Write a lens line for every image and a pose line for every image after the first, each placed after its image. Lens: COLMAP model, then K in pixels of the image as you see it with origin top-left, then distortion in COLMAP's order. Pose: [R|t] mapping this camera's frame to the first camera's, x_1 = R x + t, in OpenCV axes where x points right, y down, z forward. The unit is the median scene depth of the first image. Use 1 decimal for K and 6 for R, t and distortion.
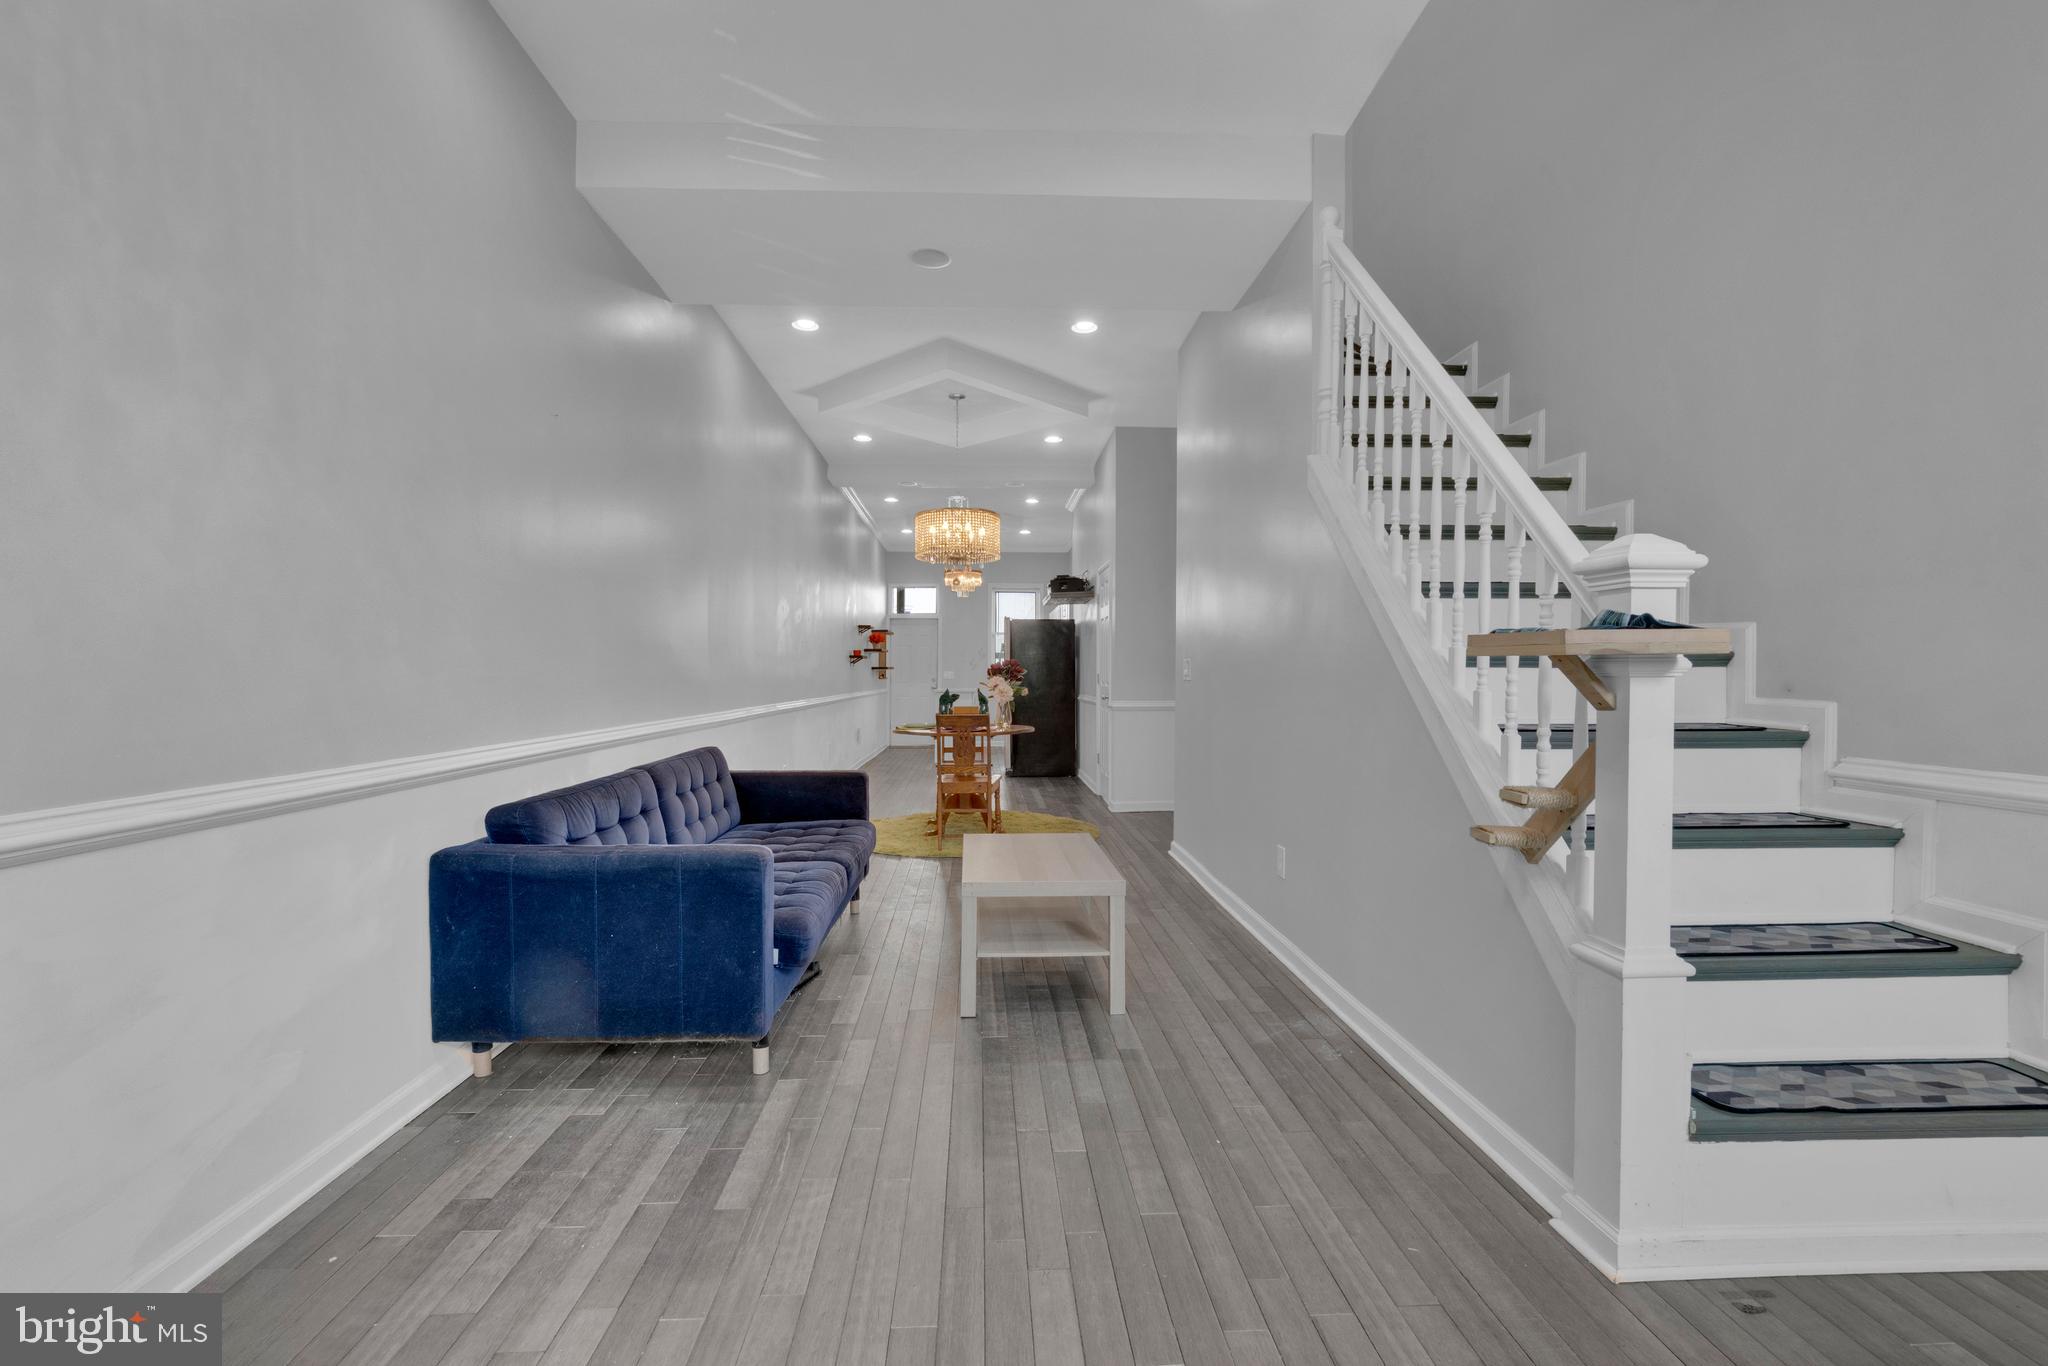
lens RADIAL K [[891.6, 0, 1024.0], [0, 891.6, 683.0], [0, 0, 1]] dist [-0.000409, -0.000232]
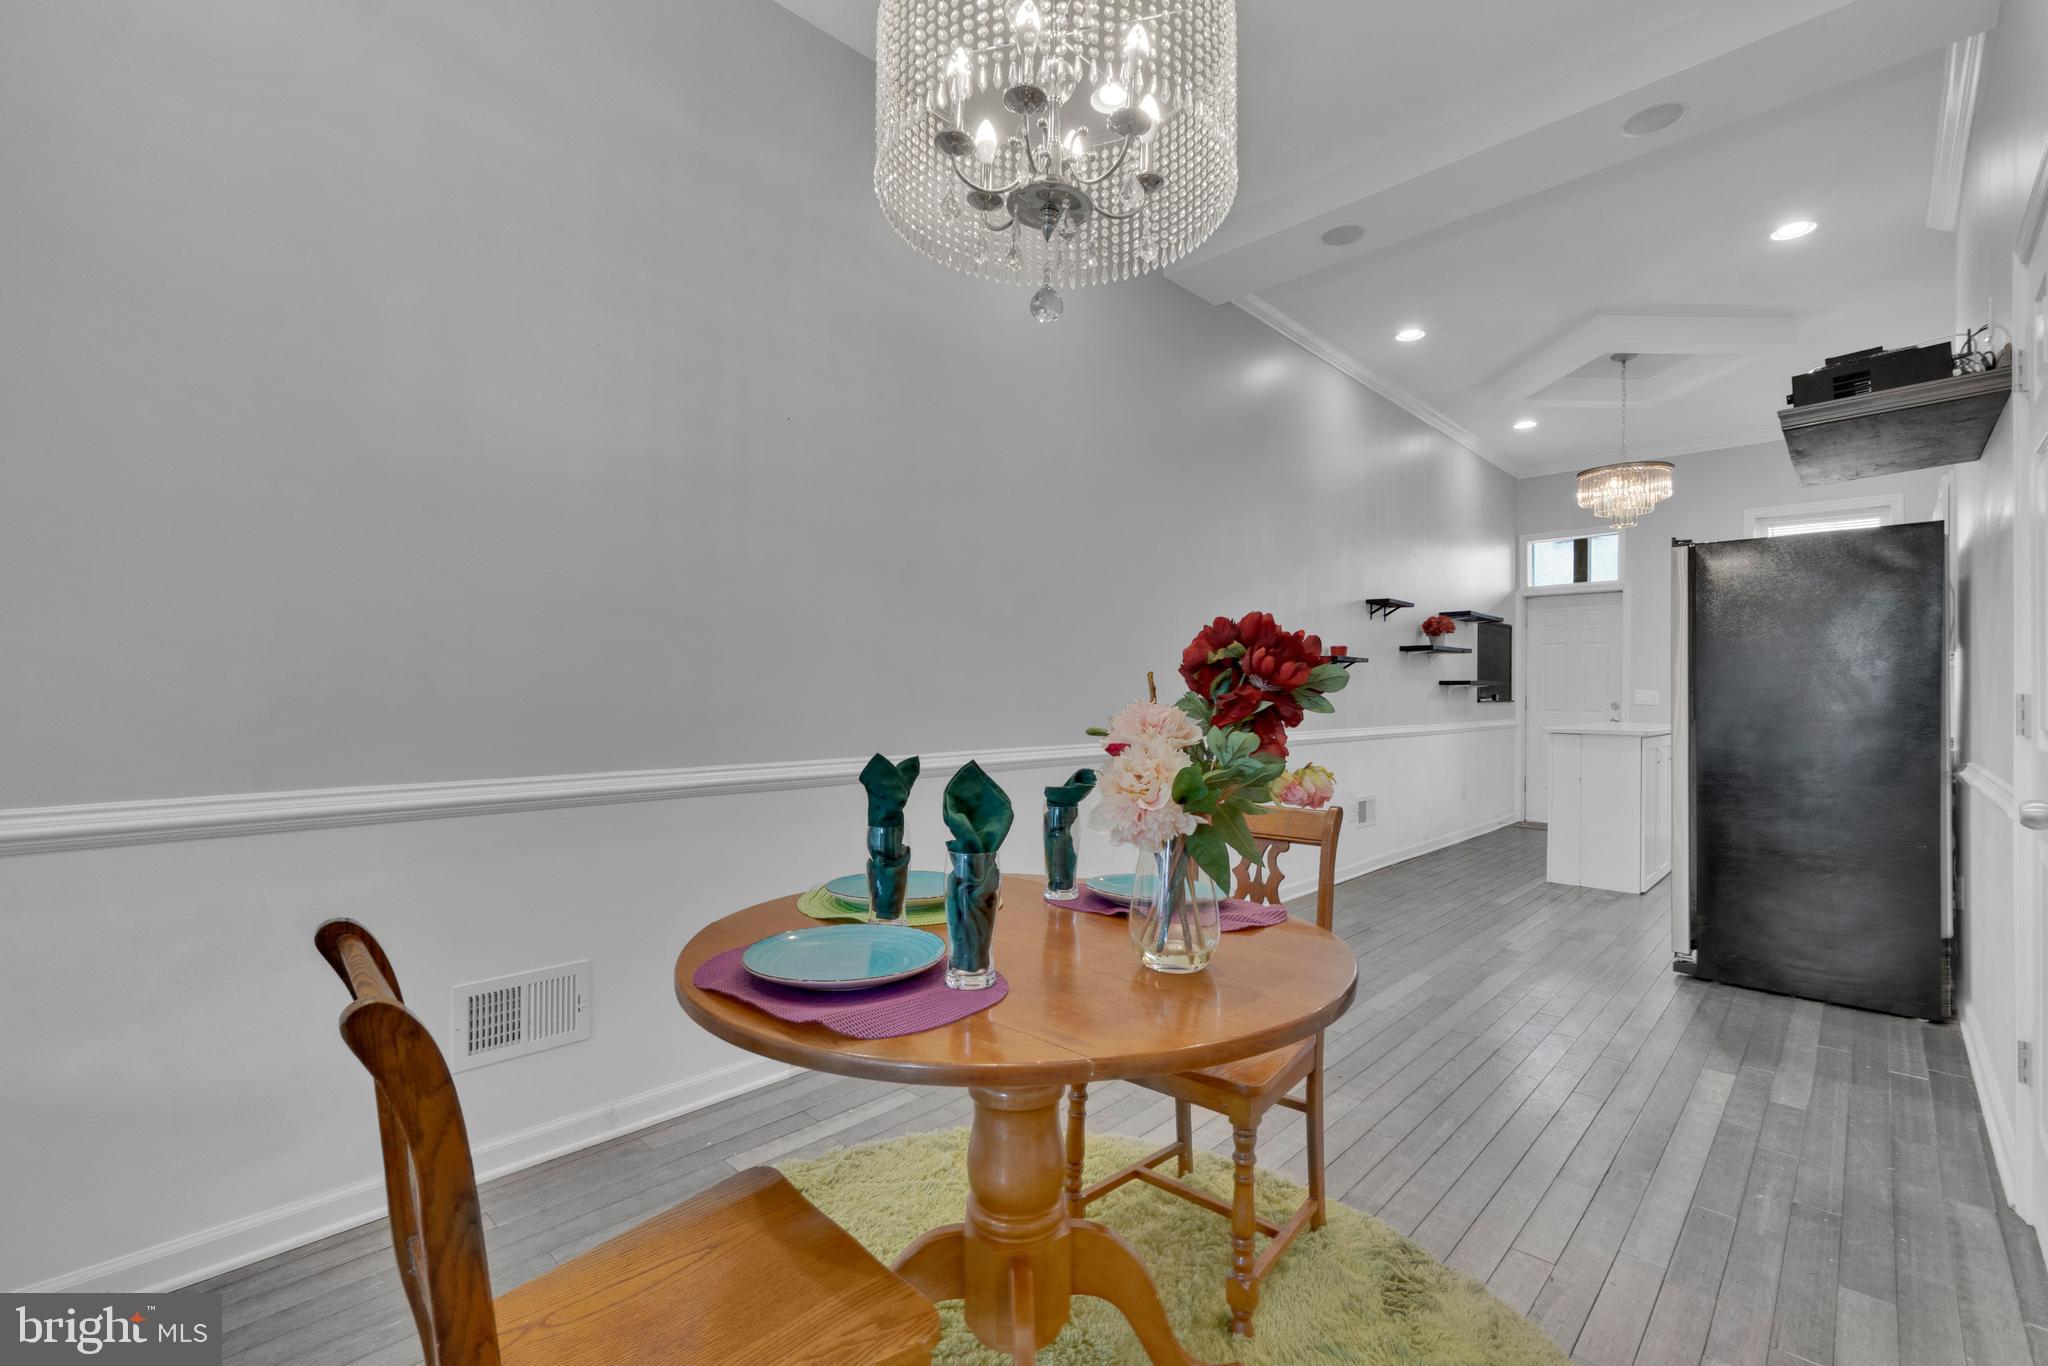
lens RADIAL K [[887.9, 0, 1020.7], [0, 887.9, 684.4], [0, 0, 1]] dist [-0.001989, -0.000324]
pose [[0.684087, -0.004028, -0.729389, 0.186983], [-0.011224, 0.999808, -0.016049, -0.014931], [0.729314, 0.019166, 0.683911, 1.654211]]
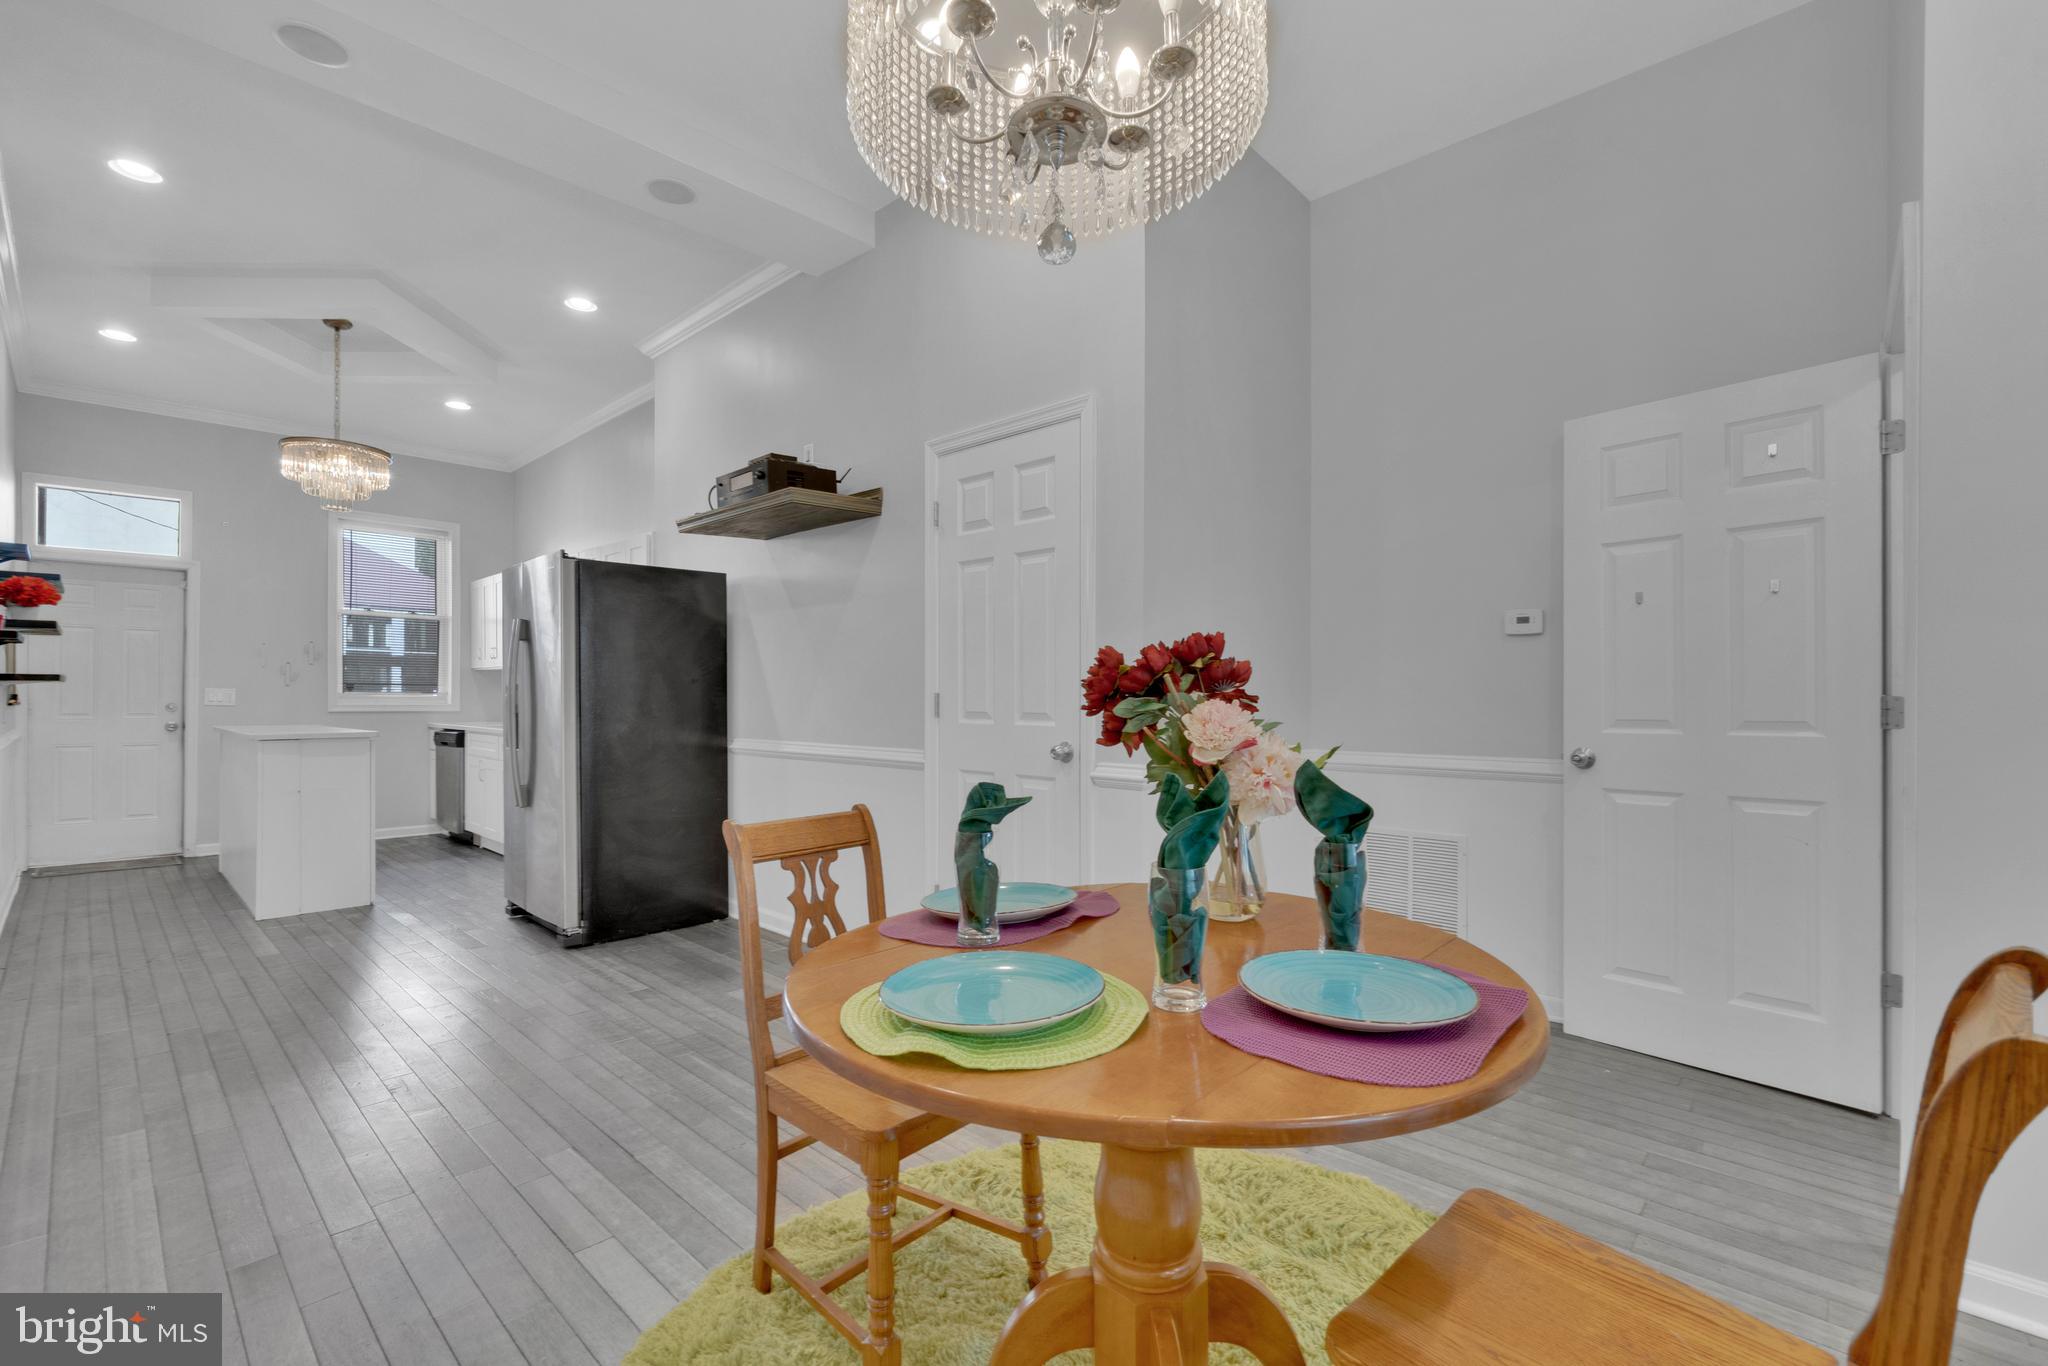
lens RADIAL K [[887.7, 0, 1012.8], [0, 887.7, 697.6], [0, 0, 1]] dist [0.000502, -0.000064]
pose [[0.724410, 0.001360, 0.689368, -0.450965], [0.004777, 0.999964, -0.006992, -0.012639], [-0.689353, 0.008358, 0.724377, 1.707844]]
